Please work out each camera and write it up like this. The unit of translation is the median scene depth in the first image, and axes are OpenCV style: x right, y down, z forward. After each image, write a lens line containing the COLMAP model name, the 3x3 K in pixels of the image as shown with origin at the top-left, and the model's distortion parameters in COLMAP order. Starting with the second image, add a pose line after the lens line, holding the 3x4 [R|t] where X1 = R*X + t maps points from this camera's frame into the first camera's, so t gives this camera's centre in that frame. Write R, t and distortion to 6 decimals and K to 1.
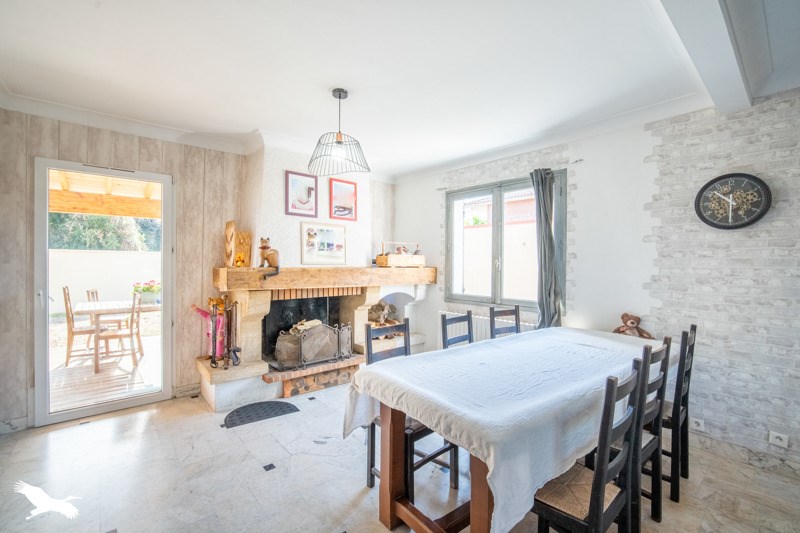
lens RADIAL K [[353.0, 0, 400.0], [0, 353.0, 266.5], [0, 0, 1]] dist [0.000223, -0.000073]
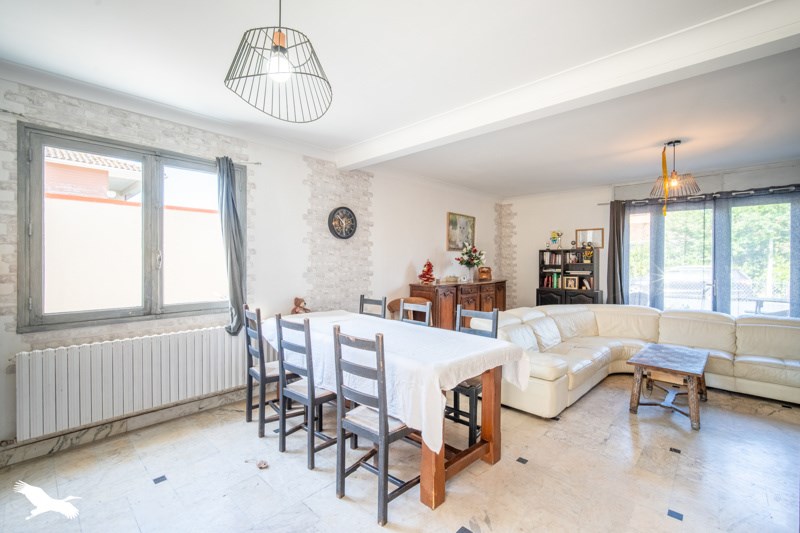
lens RADIAL K [[353.0, 0, 400.0], [0, 353.0, 266.5], [0, 0, 1]] dist [0.000223, -0.000073]
pose [[-0.101797, -0.020066, 0.994603, -0.695801], [0.014267, 0.999664, 0.021628, -0.002875], [-0.994703, 0.016392, -0.101477, 0.779055]]
